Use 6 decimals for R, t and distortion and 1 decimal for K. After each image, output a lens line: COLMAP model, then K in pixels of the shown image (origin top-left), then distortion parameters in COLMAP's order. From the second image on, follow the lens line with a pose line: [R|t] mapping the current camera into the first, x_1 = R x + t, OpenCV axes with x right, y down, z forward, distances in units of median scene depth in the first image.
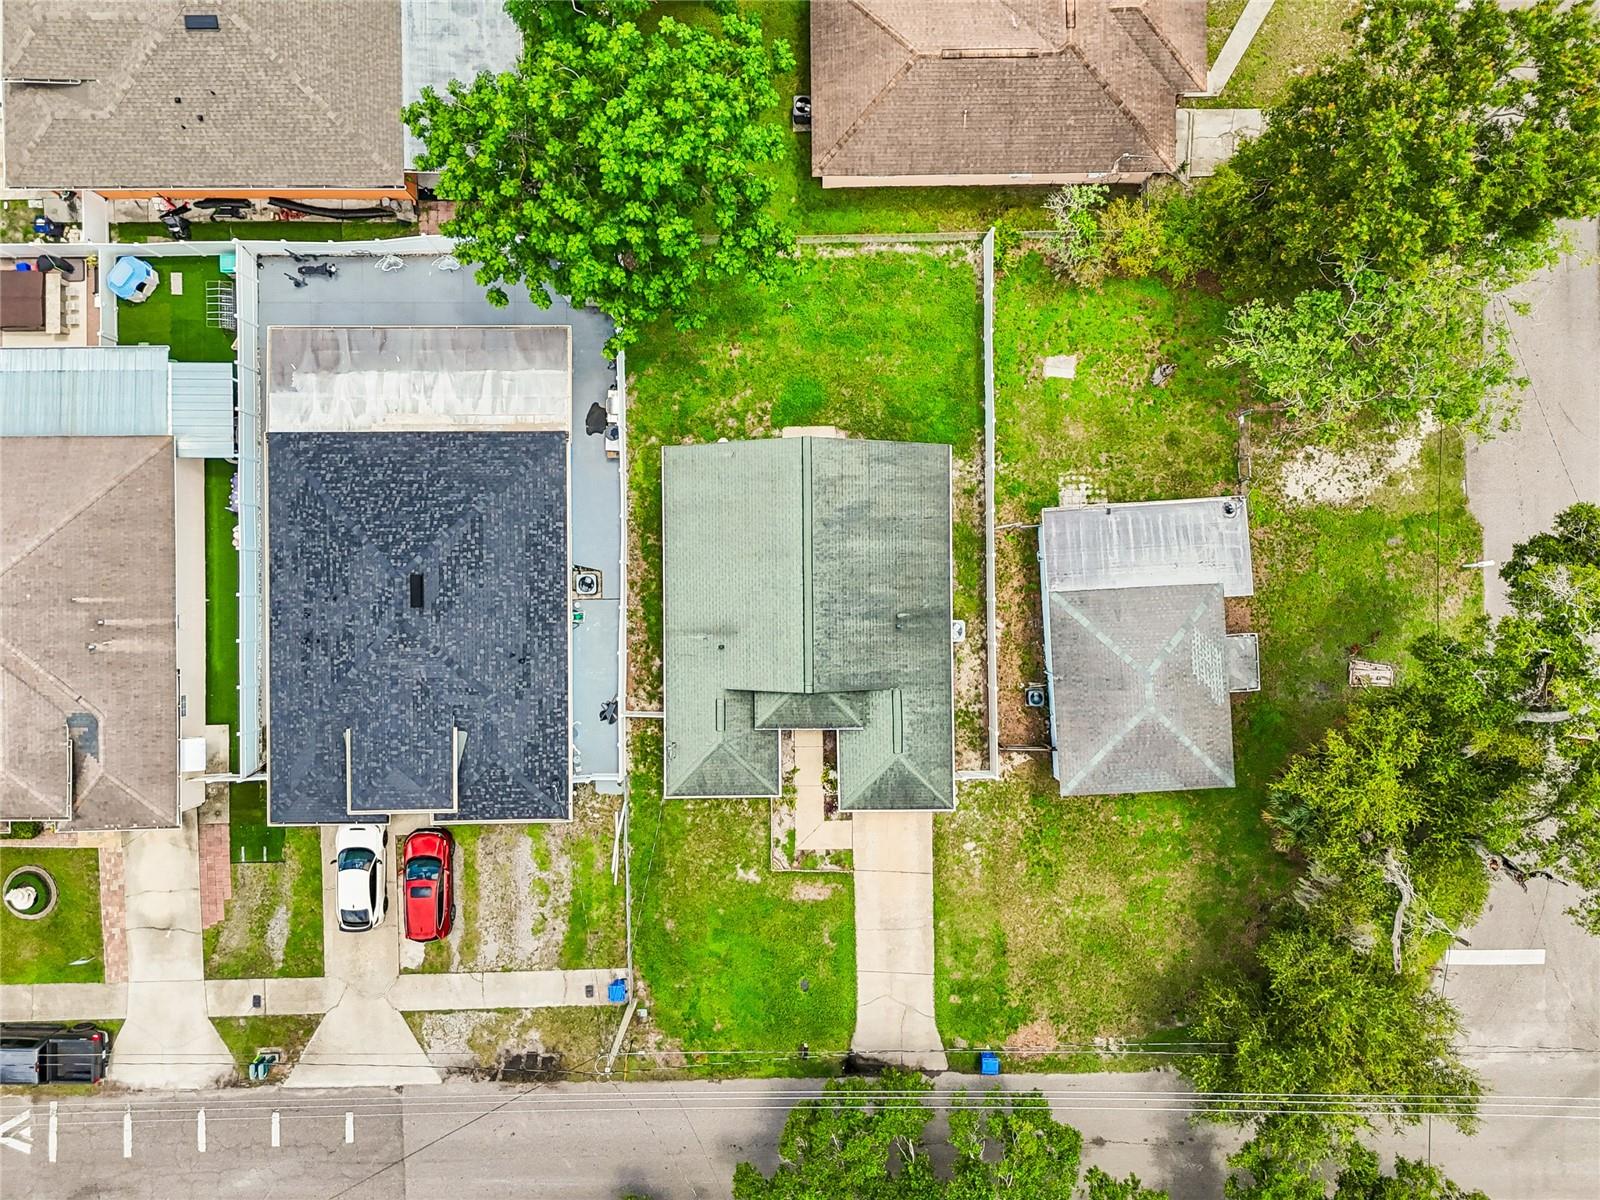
lens RADIAL K [[1218.5, 0, 874.6], [0, 1218.5, 588.2], [0, 0, 1]] dist [0.034377, -0.003607]
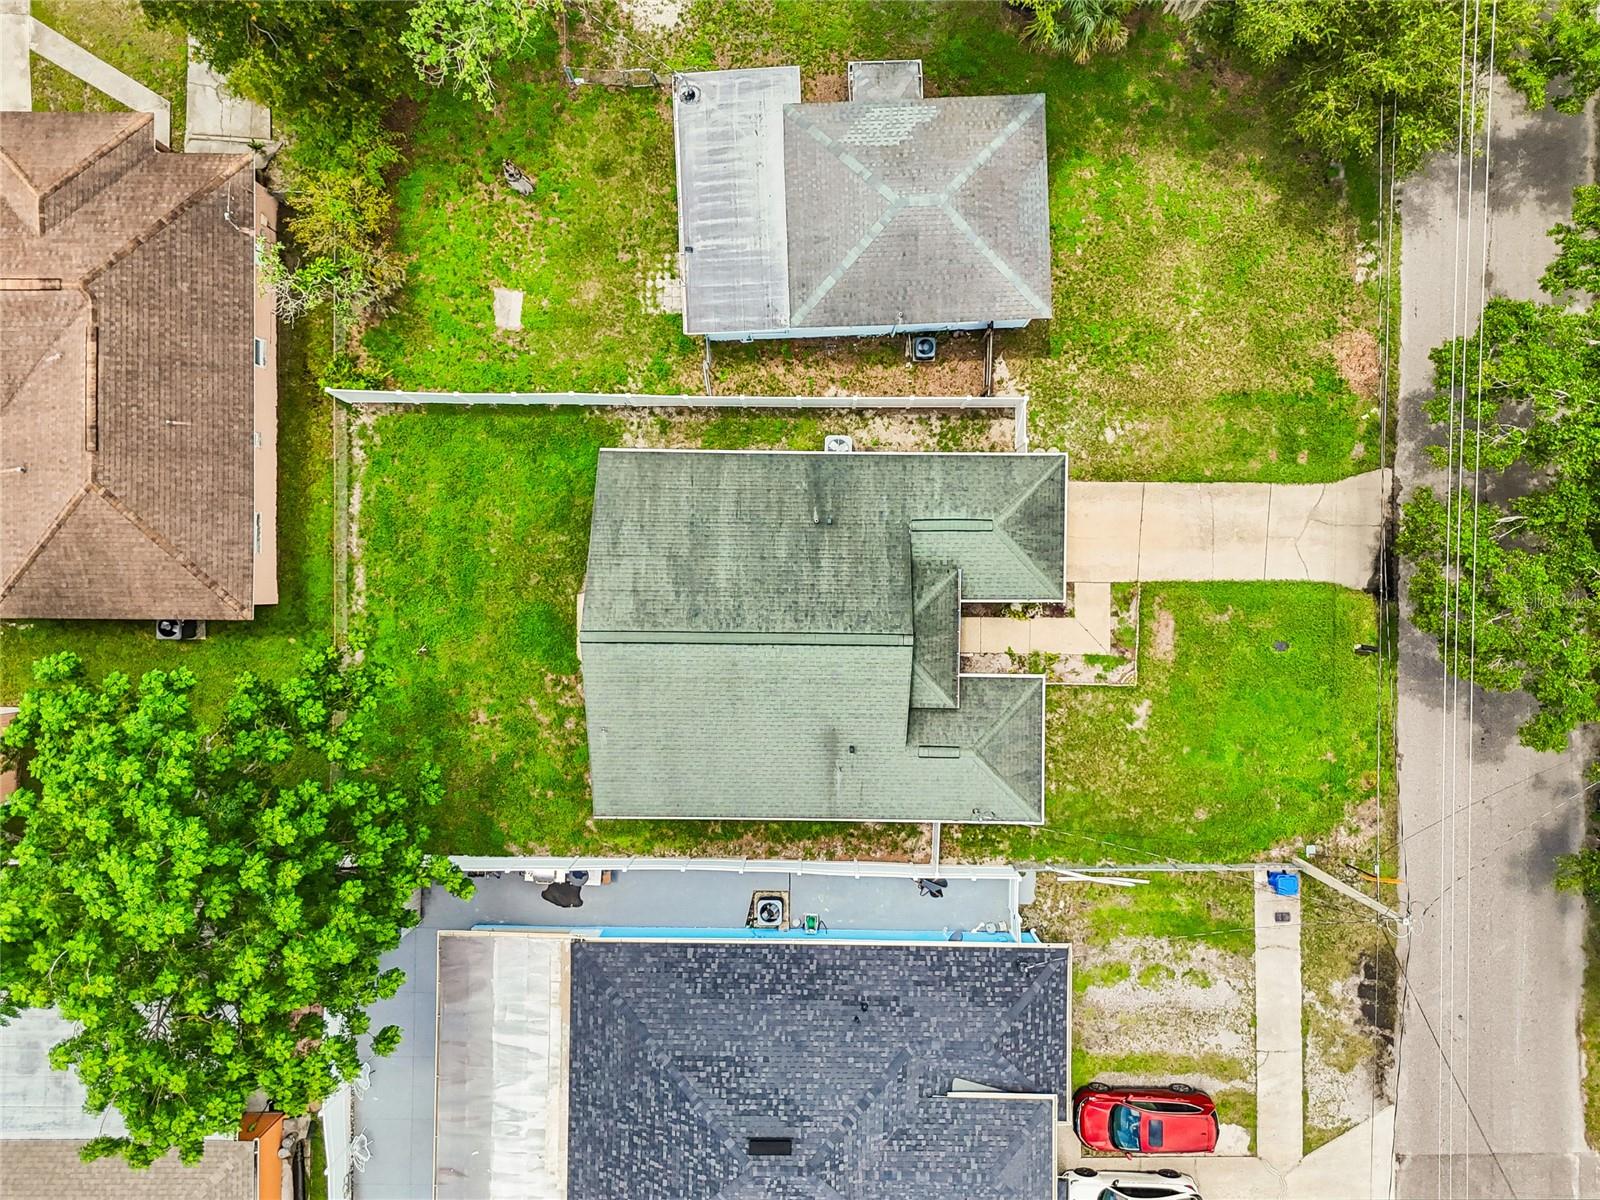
lens RADIAL K [[1230.3, 0, 802.0], [0, 1230.3, 522.1], [0, 0, 1]] dist [0.030414, -0.016939]
pose [[0.020407, -0.999785, -0.003735, 0.020649], [0.999781, 0.020424, -0.004621, 0.016177], [0.004696, -0.003639, 0.999982, 0.201023]]
